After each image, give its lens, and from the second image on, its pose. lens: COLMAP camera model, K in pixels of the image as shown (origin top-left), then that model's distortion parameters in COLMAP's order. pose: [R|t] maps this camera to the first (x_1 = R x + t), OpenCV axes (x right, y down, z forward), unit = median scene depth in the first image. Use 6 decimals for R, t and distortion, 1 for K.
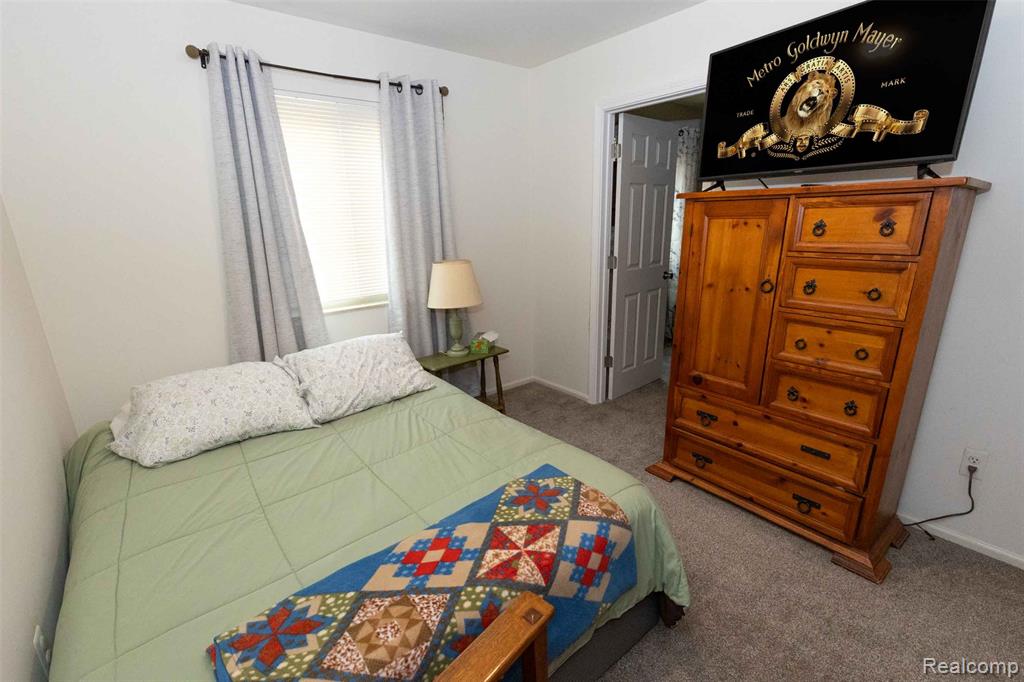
lens RADIAL K [[457.9, 0, 508.4], [0, 457.9, 343.8], [0, 0, 1]] dist [0.004807, -0.002224]
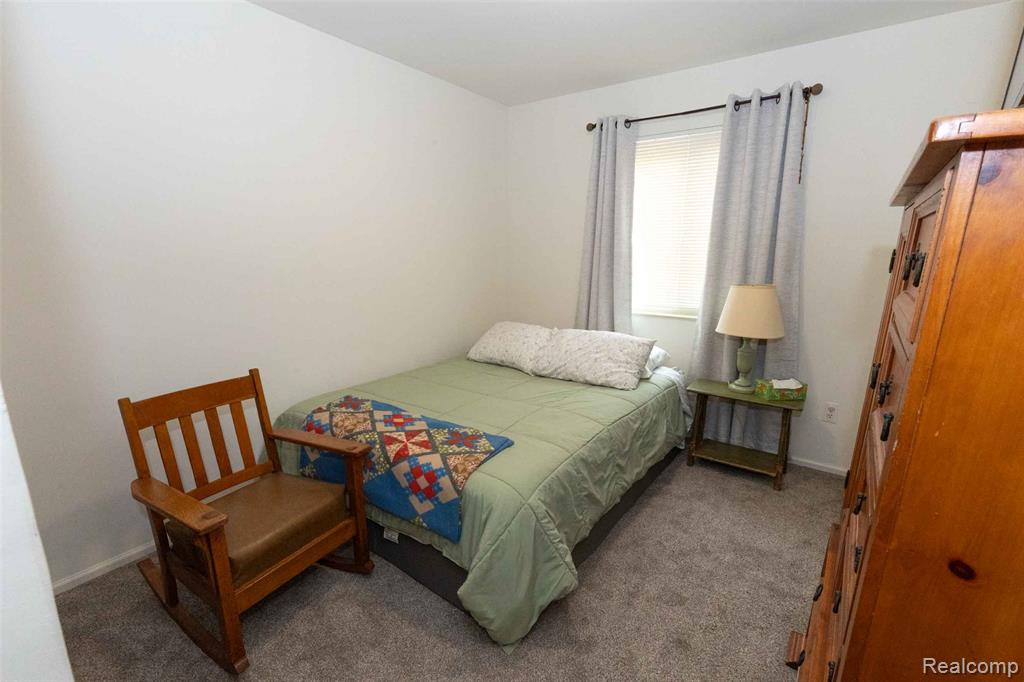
lens RADIAL K [[457.9, 0, 512.2], [0, 457.9, 343.4], [0, 0, 1]] dist [0.004807, -0.002224]
pose [[0.266609, 0.235950, -0.934477, 1.438571], [-0.271881, 0.948606, 0.161949, -0.214048], [0.924662, 0.210889, 0.317057, 0.724081]]
